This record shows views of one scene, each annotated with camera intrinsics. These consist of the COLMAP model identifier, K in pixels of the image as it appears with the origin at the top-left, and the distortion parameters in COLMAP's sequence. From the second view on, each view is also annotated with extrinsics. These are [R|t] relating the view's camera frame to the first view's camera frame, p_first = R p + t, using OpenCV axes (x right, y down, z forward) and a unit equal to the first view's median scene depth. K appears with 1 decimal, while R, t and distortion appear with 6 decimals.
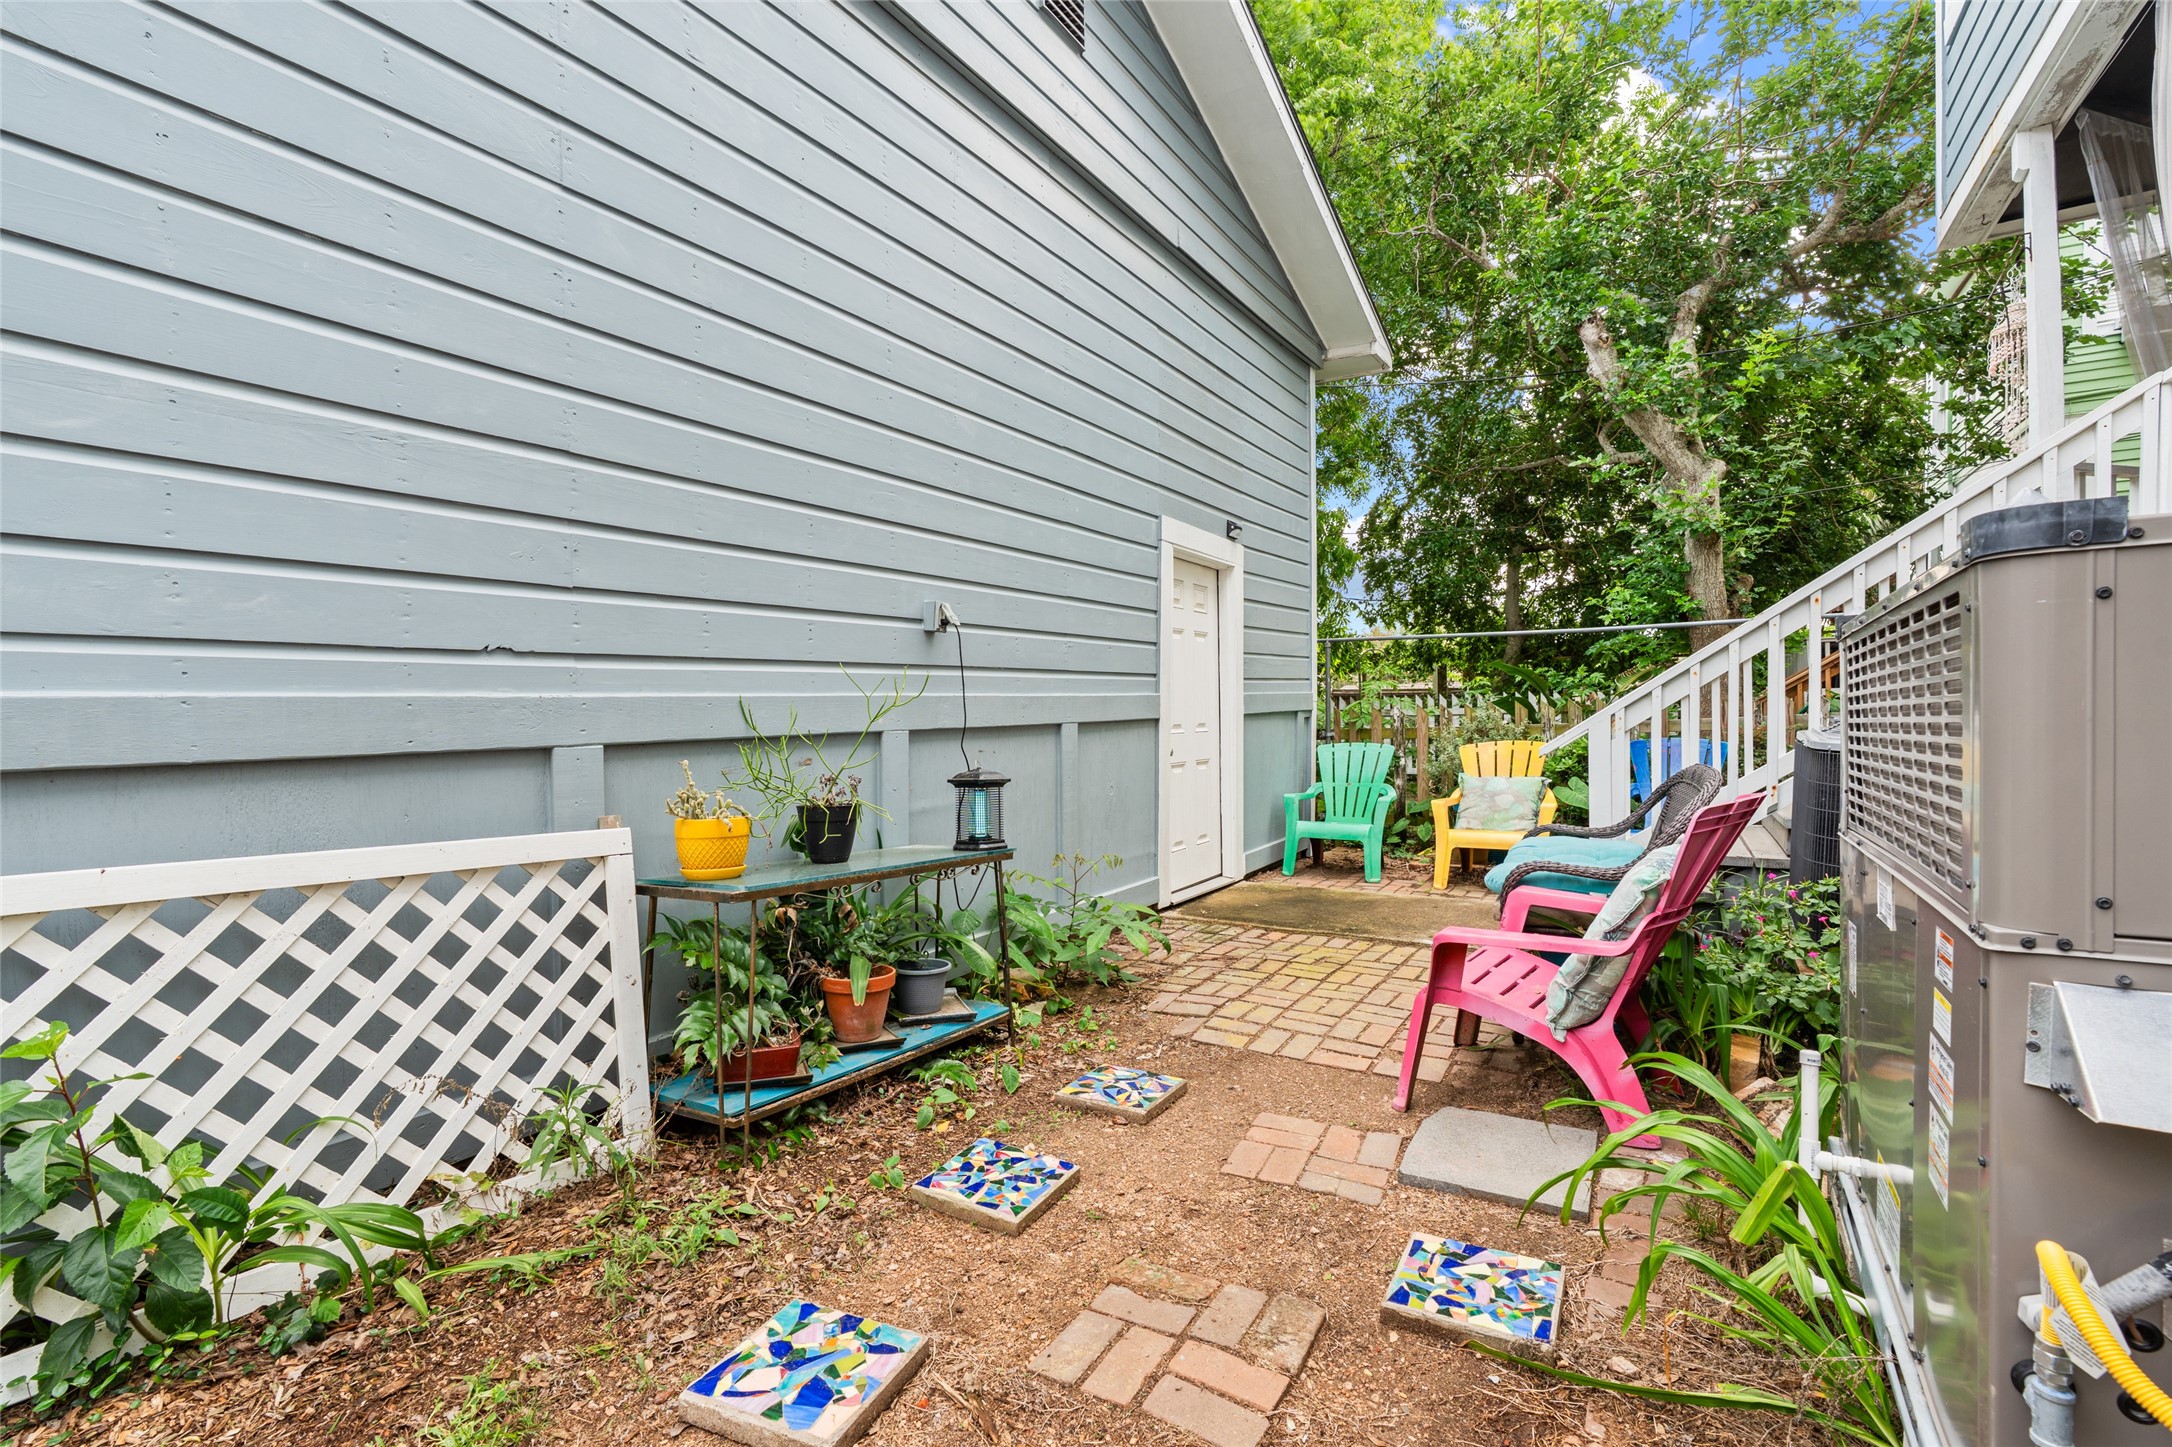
lens RADIAL K [[1000.0, 0, 1084.9], [0, 1000.0, 723.5], [0, 0, 1]] dist [-0.007157, 0.003719]
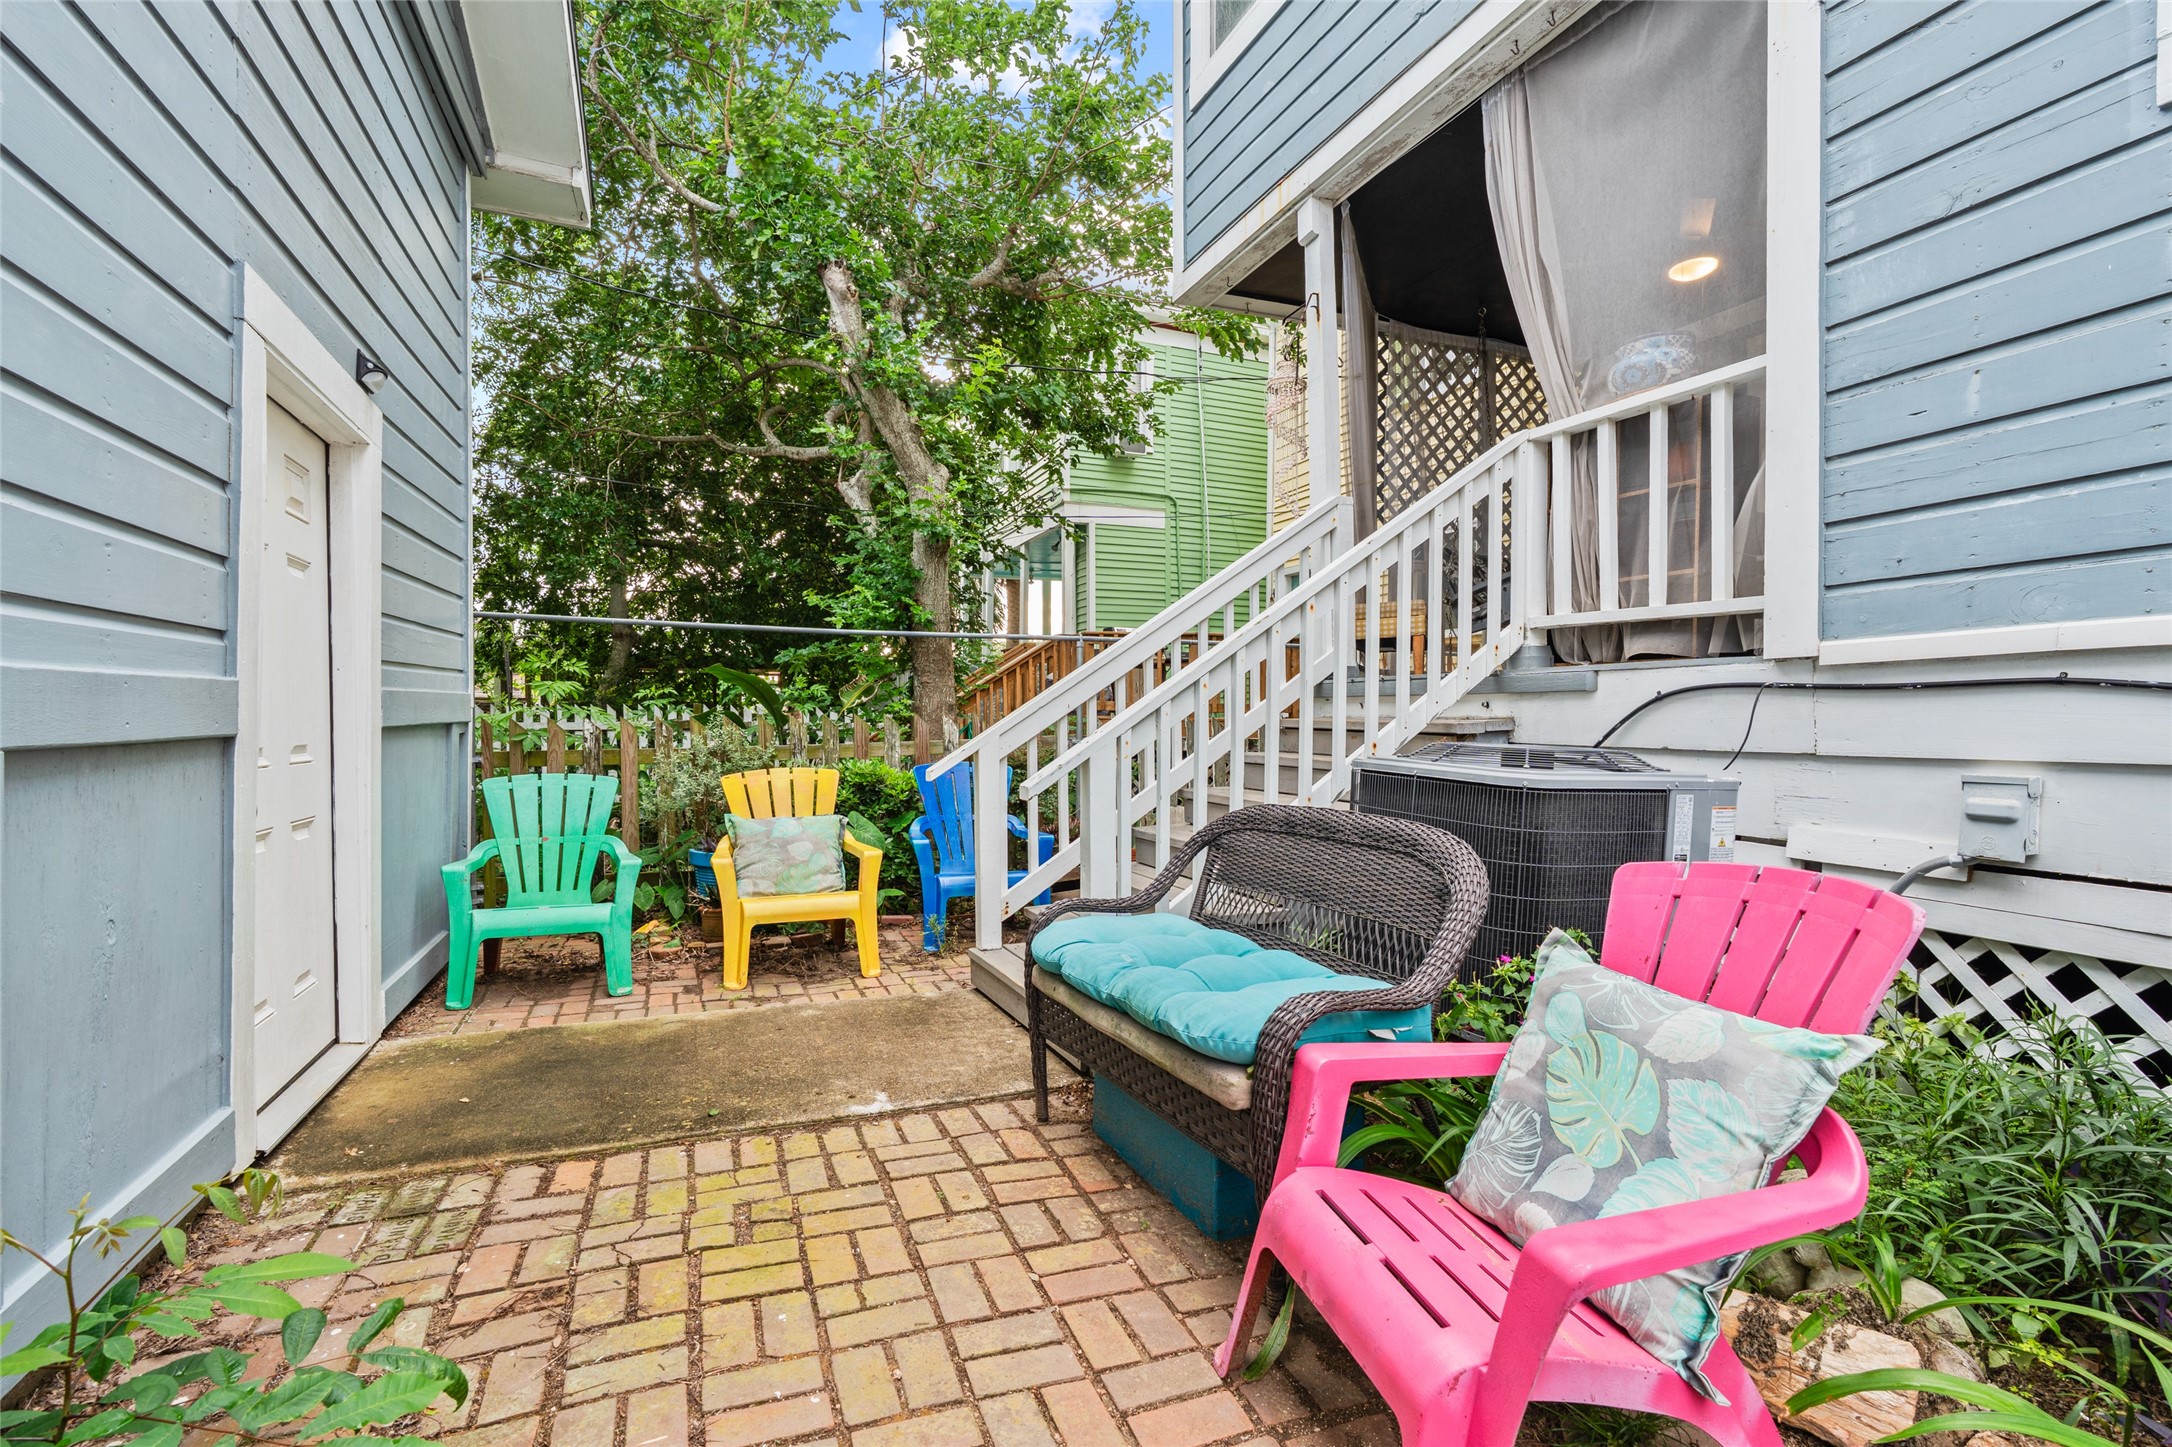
lens RADIAL K [[1000.0, 0, 1100.7], [0, 1000.0, 738.8], [0, 0, 1]] dist [-0.007157, 0.003719]
pose [[0.593033, 0.005287, 0.805161, -0.037175], [-0.005285, 0.999982, -0.002674, -0.003338], [-0.805161, -0.002670, 0.593050, 0.334193]]
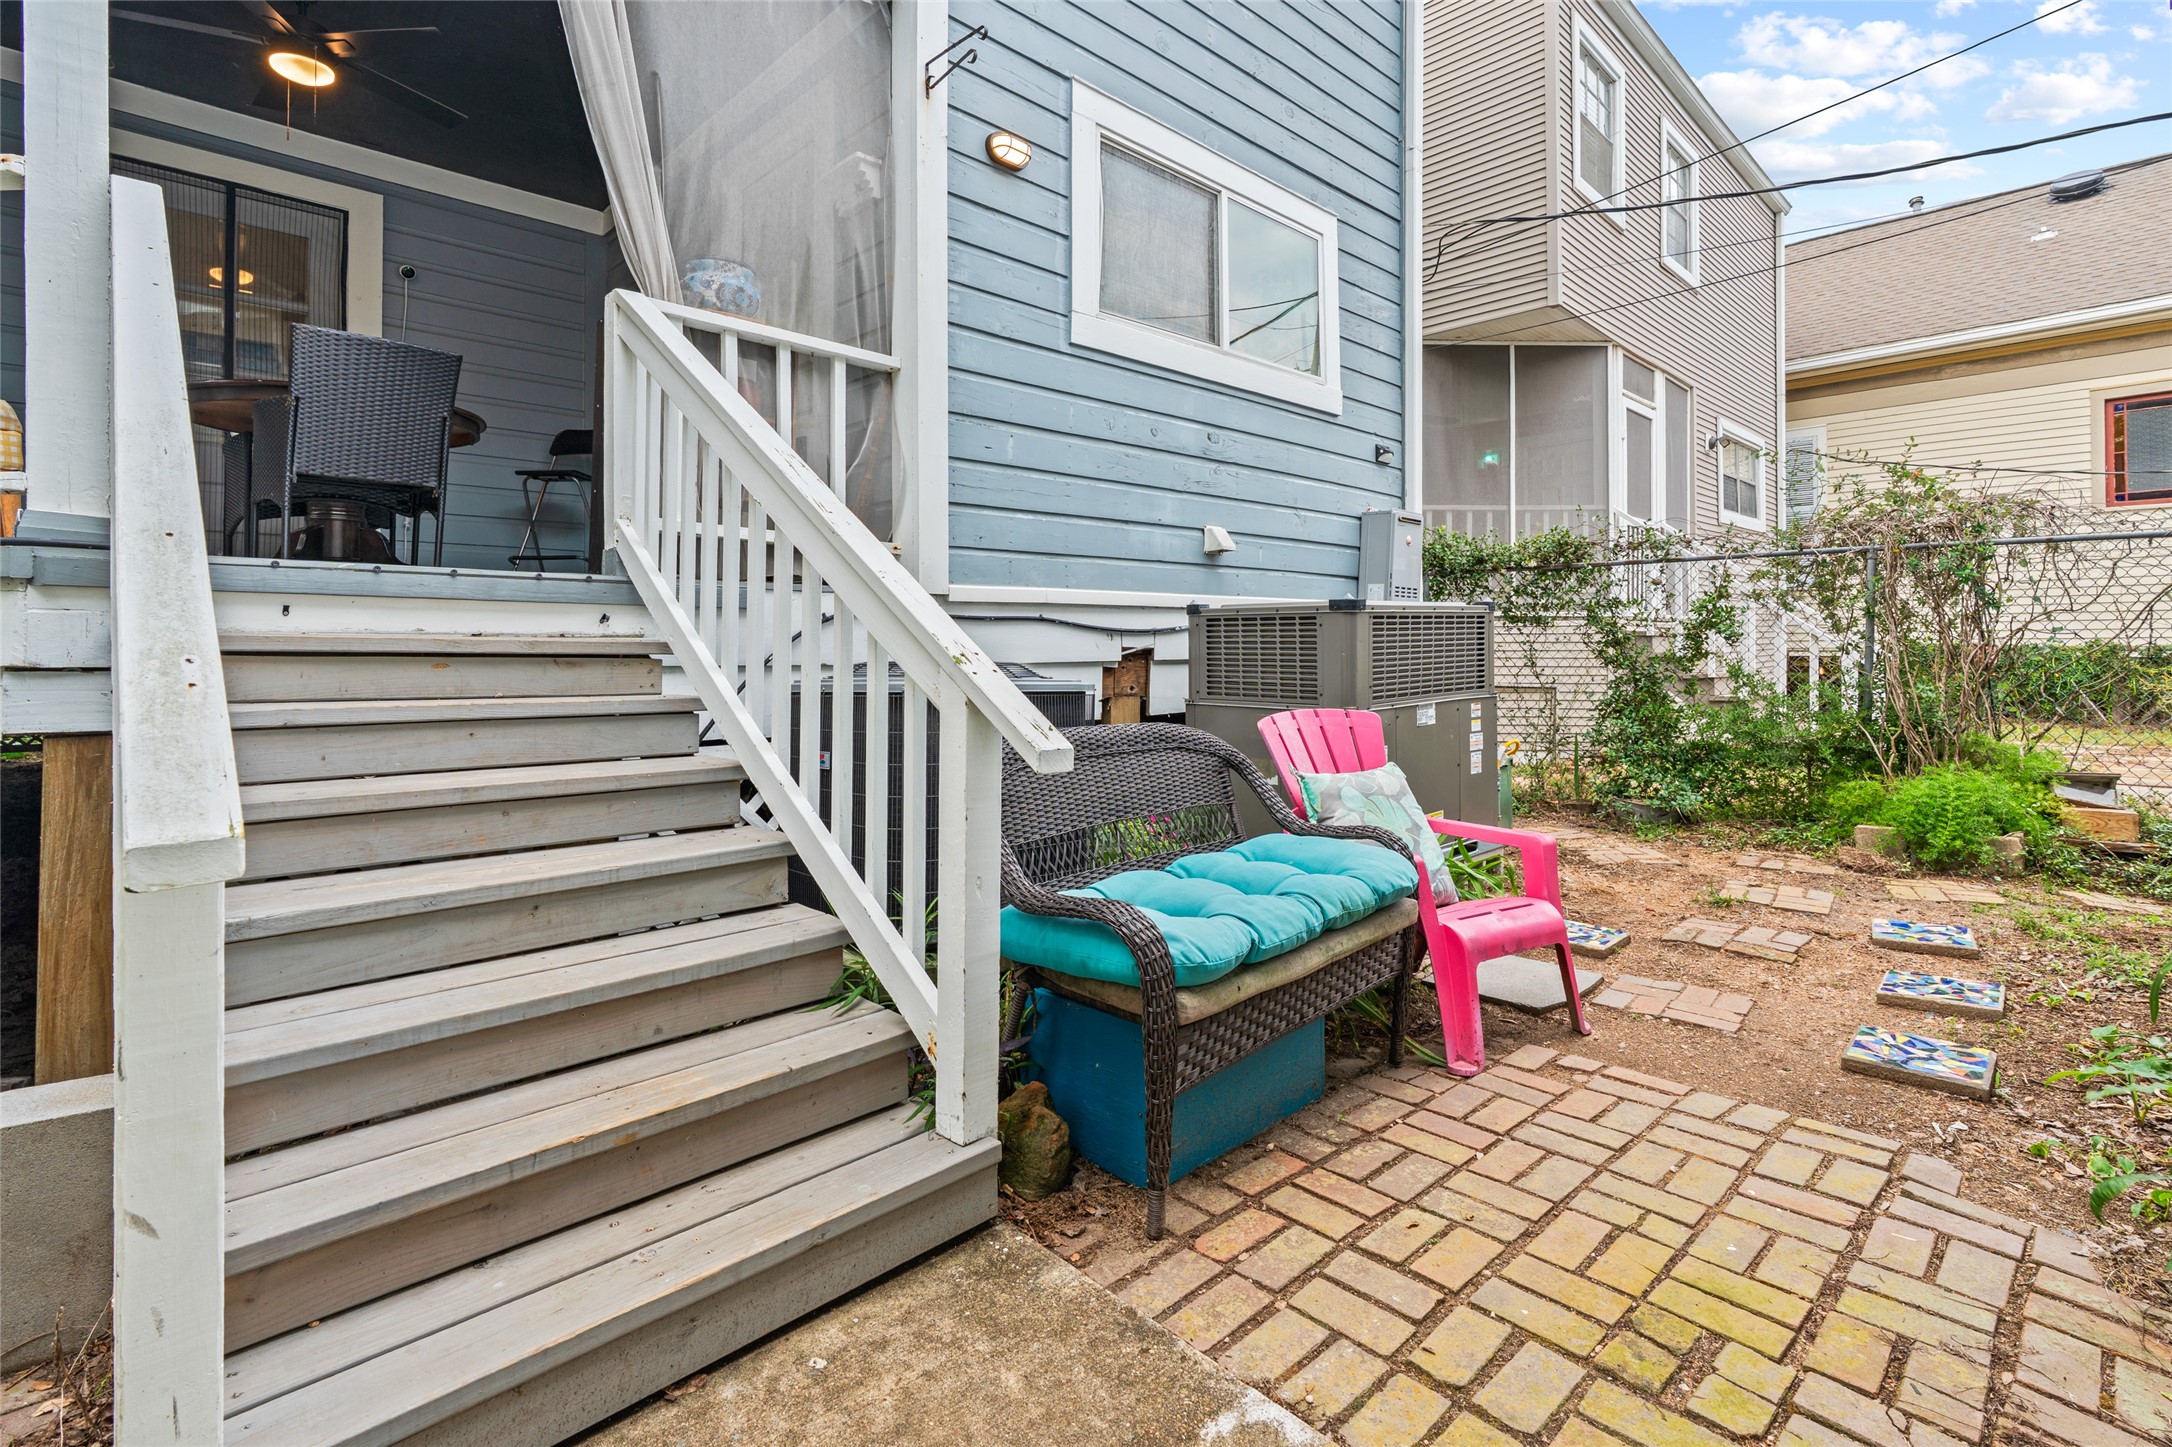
lens RADIAL K [[1000.0, 0, 1092.2], [0, 1000.0, 641.8], [0, 0, 1]] dist [-0.007157, 0.003719]
pose [[-0.961607, 0.015840, 0.273973, 0.203336], [0.017567, 0.999838, 0.003852, -0.012238], [-0.273868, 0.008517, -0.961730, 0.832517]]
